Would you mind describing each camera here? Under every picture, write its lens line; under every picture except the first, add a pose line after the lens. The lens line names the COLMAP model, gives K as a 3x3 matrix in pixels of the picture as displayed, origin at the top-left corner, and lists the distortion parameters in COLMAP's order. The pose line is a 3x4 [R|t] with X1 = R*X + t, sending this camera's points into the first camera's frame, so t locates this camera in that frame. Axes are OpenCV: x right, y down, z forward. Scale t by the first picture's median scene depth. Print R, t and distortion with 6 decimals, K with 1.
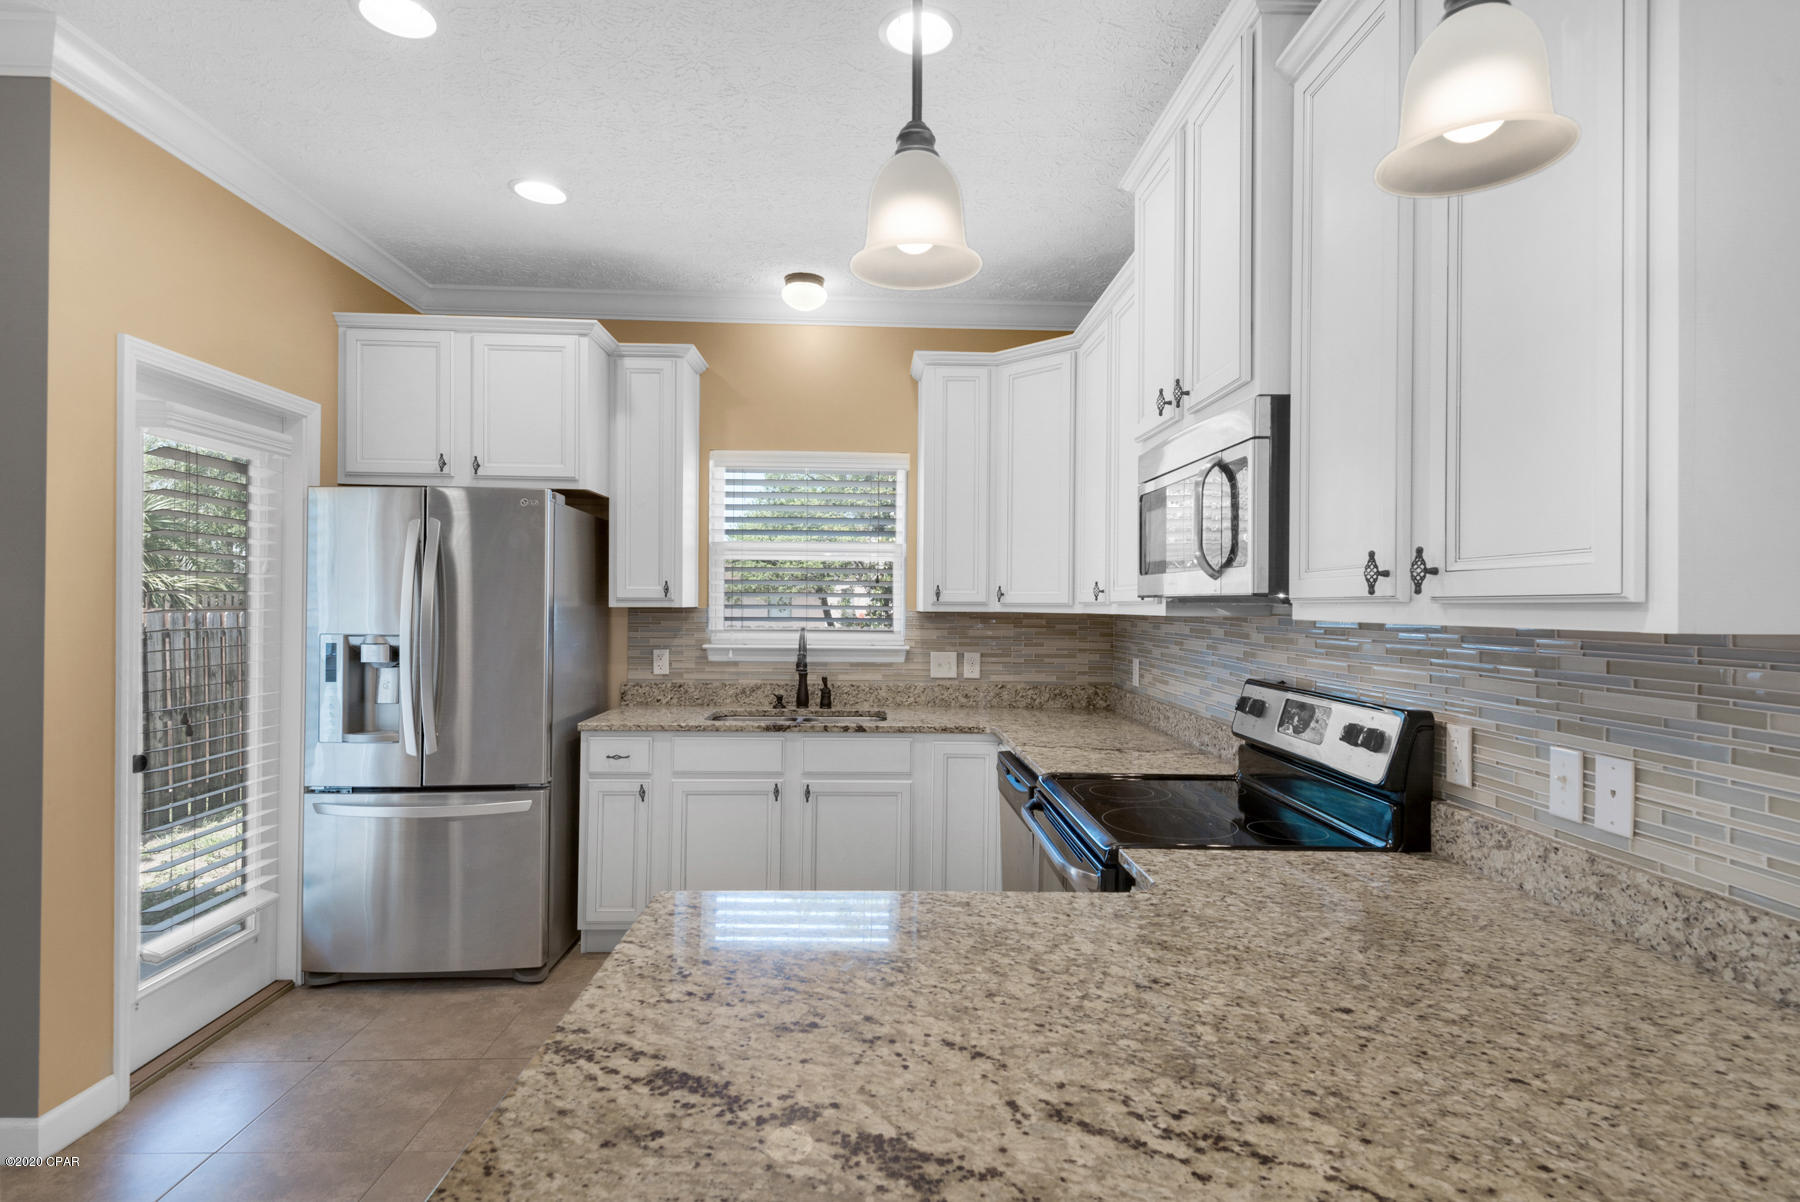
lens RADIAL K [[902.6, 0, 900.2], [0, 902.6, 606.3], [0, 0, 1]] dist [0.040176, -0.026039]
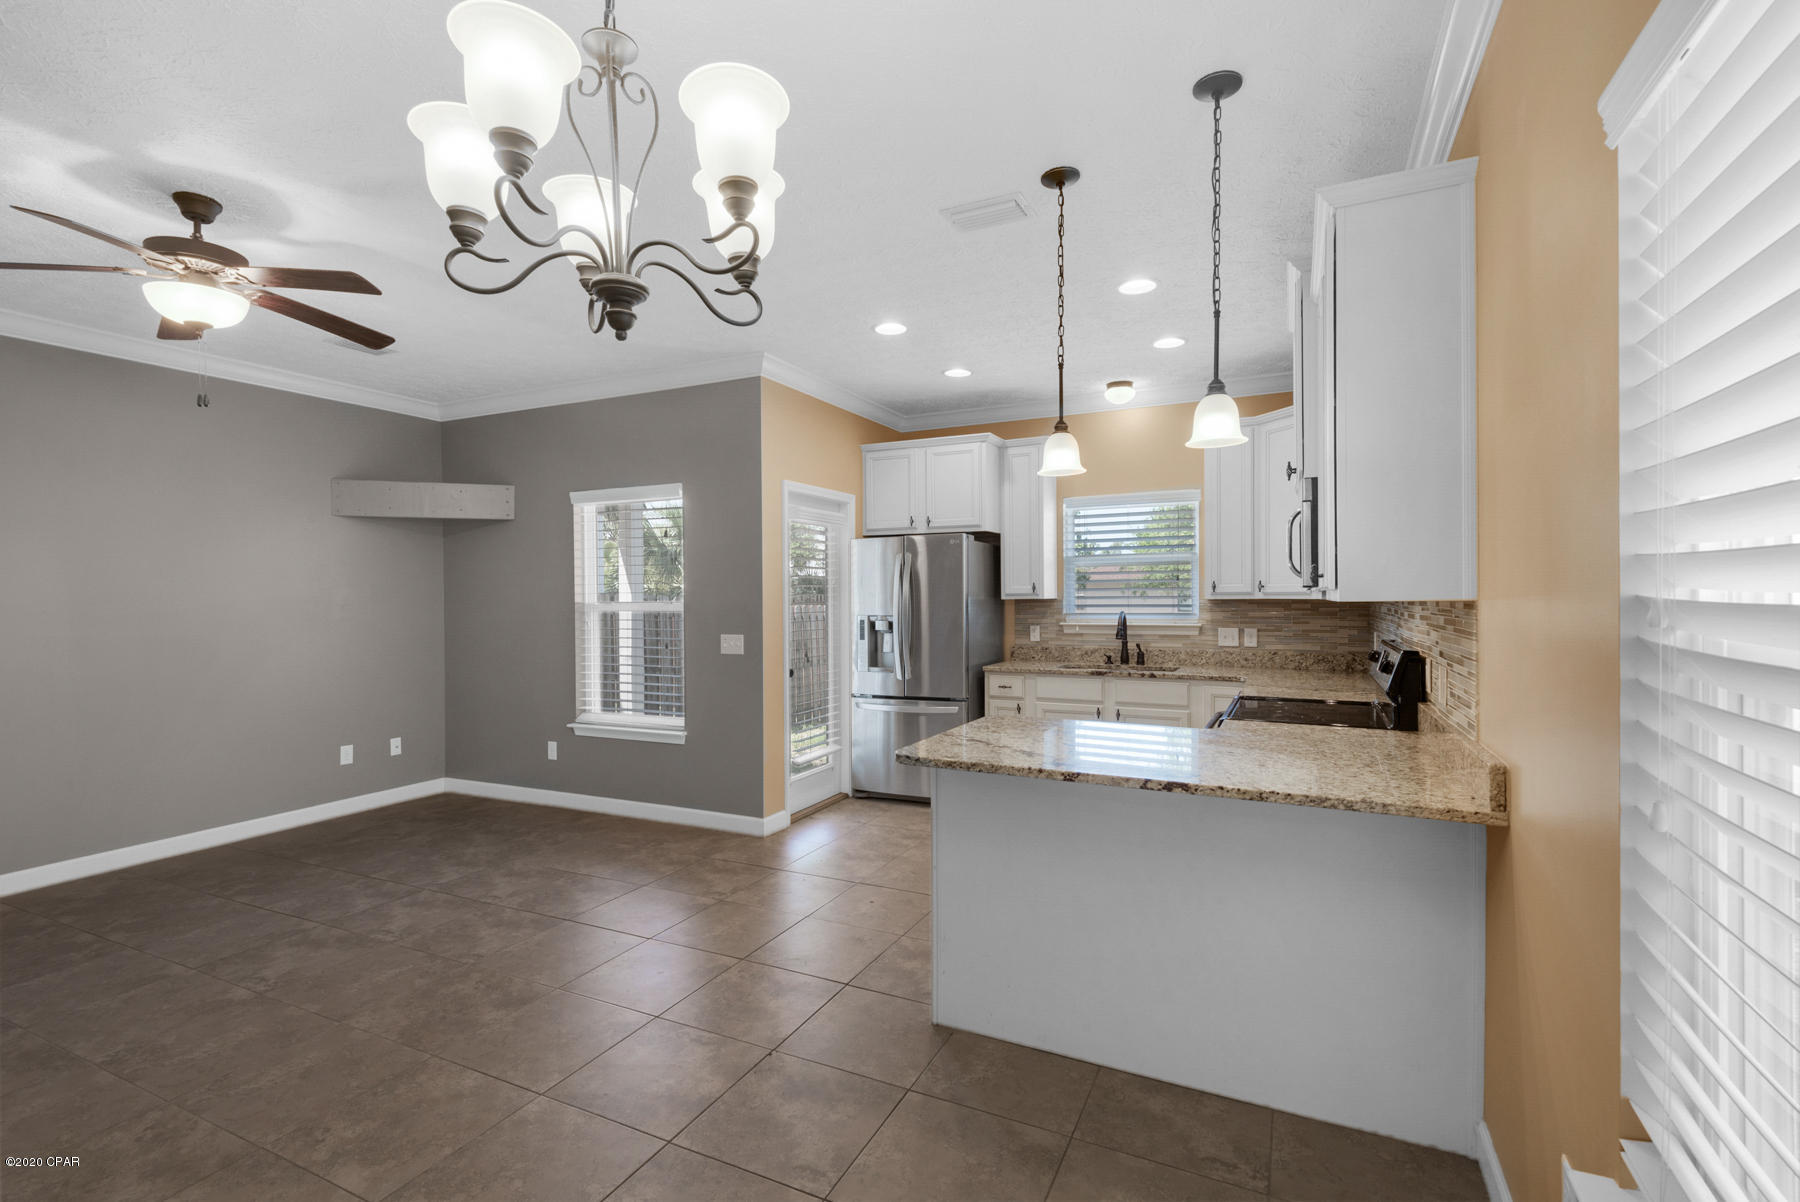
lens RADIAL K [[817.4, 0, 895.8], [0, 817.4, 602.7], [0, 0, 1]] dist [0.042156, -0.023951]
pose [[0.881958, -0.012002, -0.471175, 0.248742], [0.013729, 0.999906, 0.000229, 0.004842], [0.471128, -0.006671, 0.882040, -0.479466]]
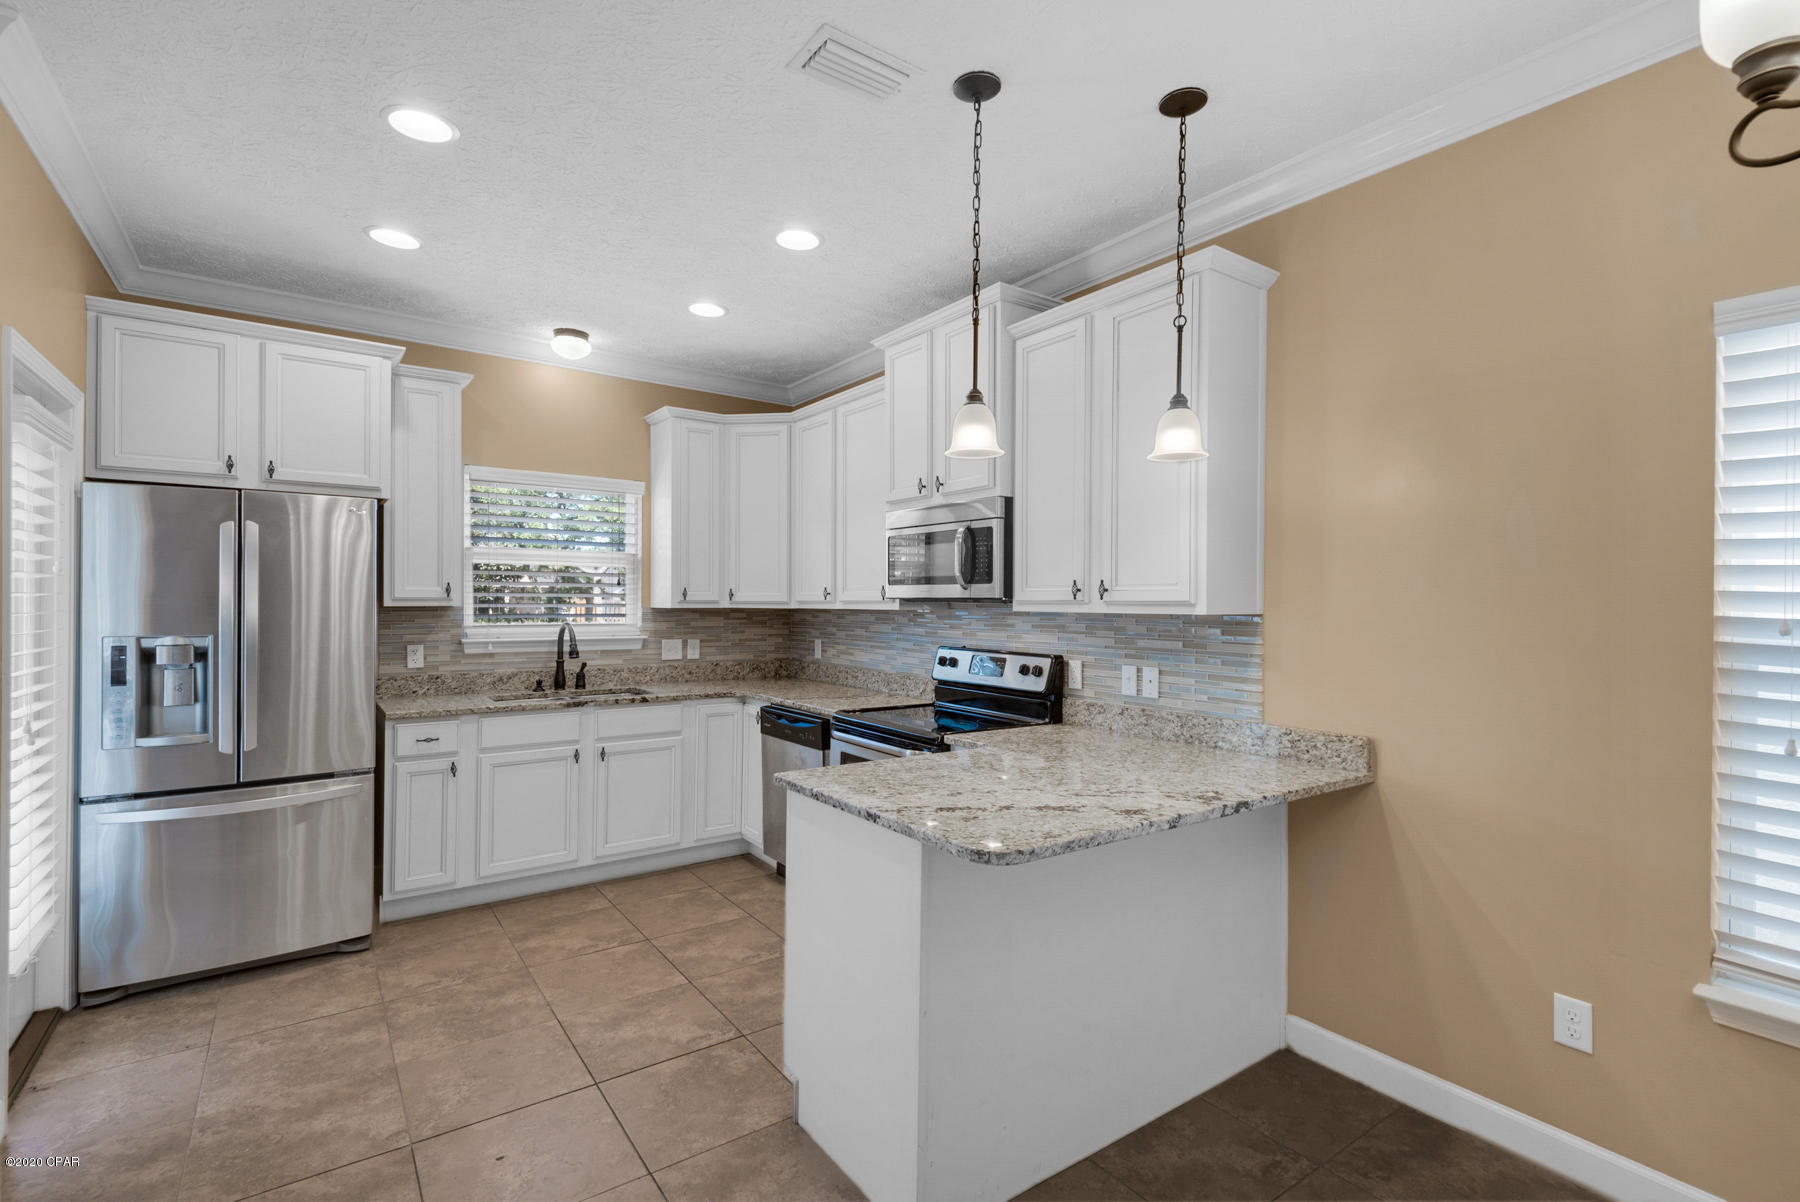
lens RADIAL K [[823.9, 0, 899.3], [0, 823.9, 603.9], [0, 0, 1]] dist [0.047380, -0.025085]
pose [[0.832270, -0.005303, 0.554346, -0.422598], [0.003004, 0.999983, 0.005056, -0.006064], [-0.554363, -0.002543, 0.832271, -0.194554]]
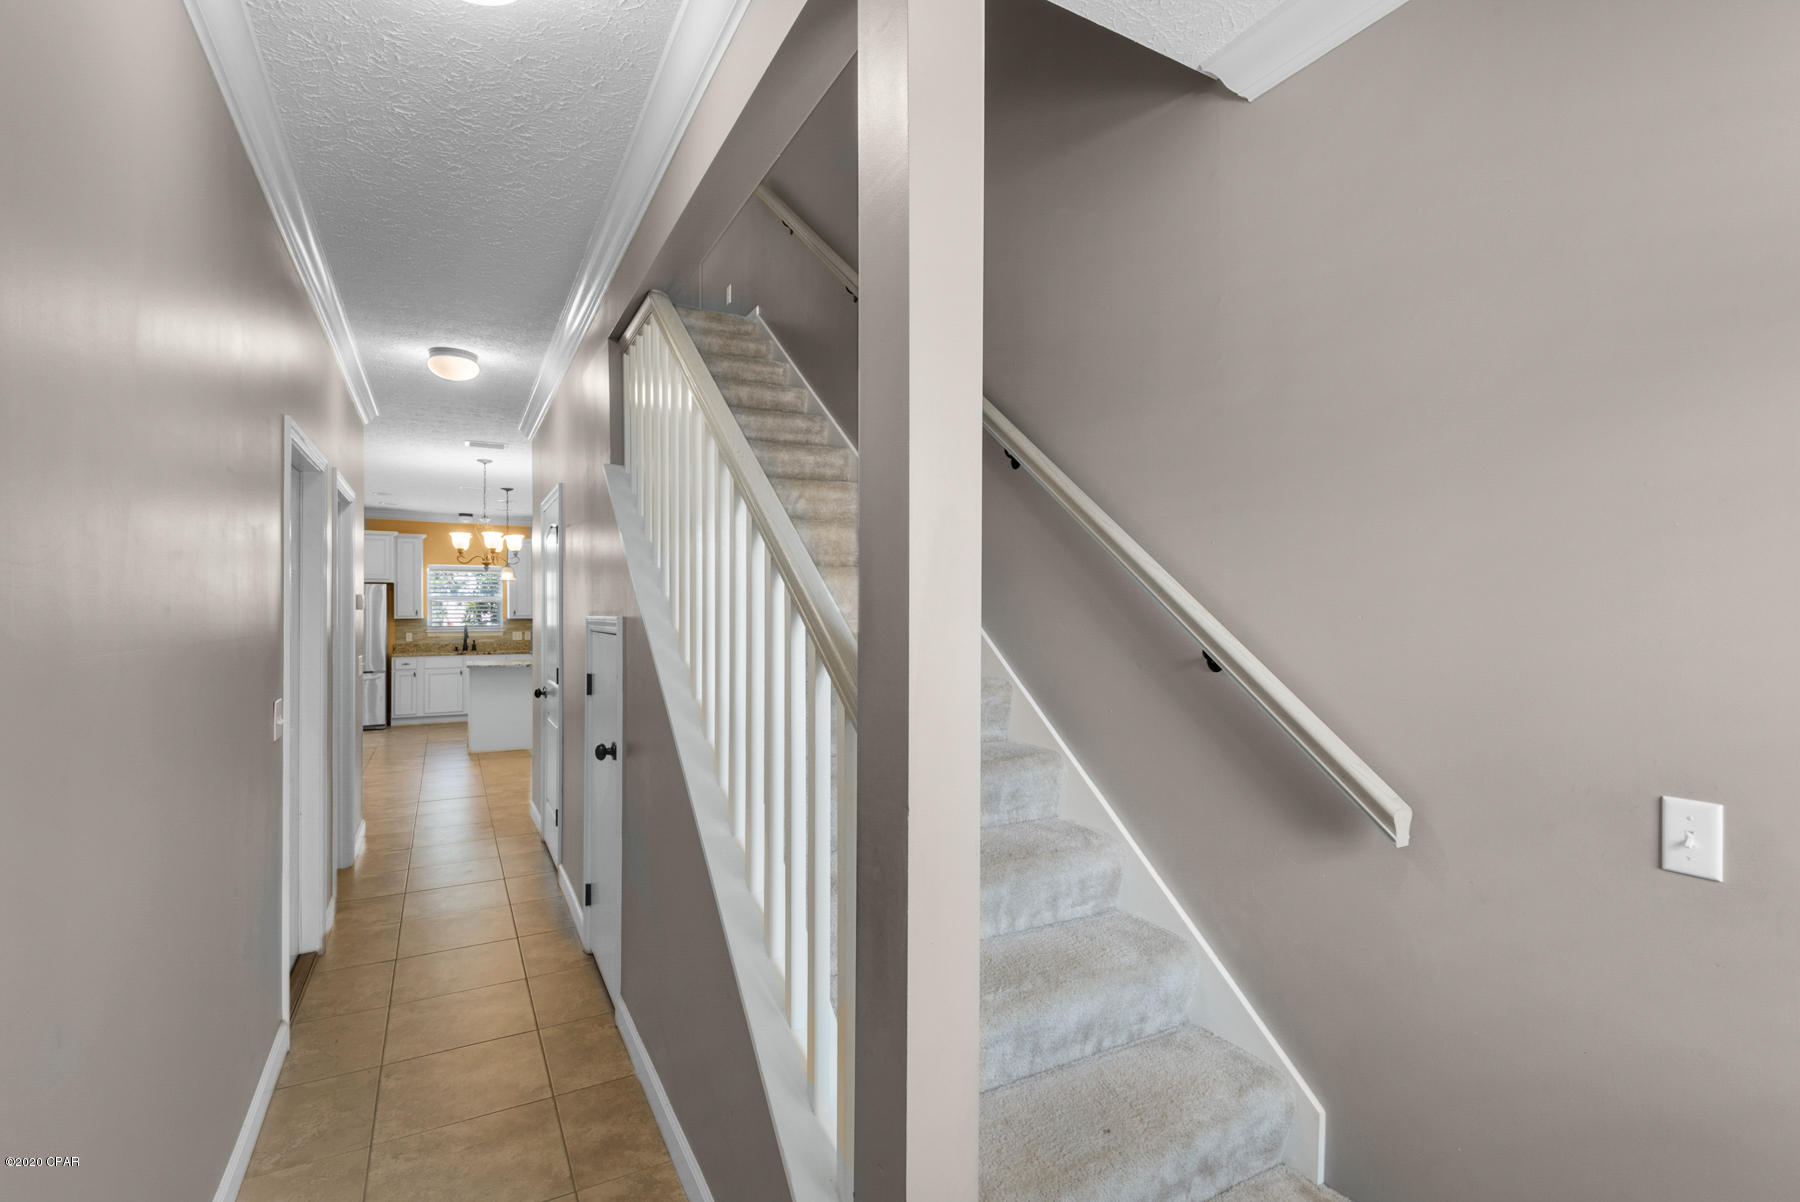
lens RADIAL K [[823.9, 0, 899.3], [0, 823.9, 603.9], [0, 0, 1]] dist [0.047380, -0.025085]
pose [[0.895733, -0.002925, 0.444583, -0.056342], [0.008072, 0.999921, -0.009684, -0.008255], [-0.444520, 0.012263, 0.895685, -2.677509]]
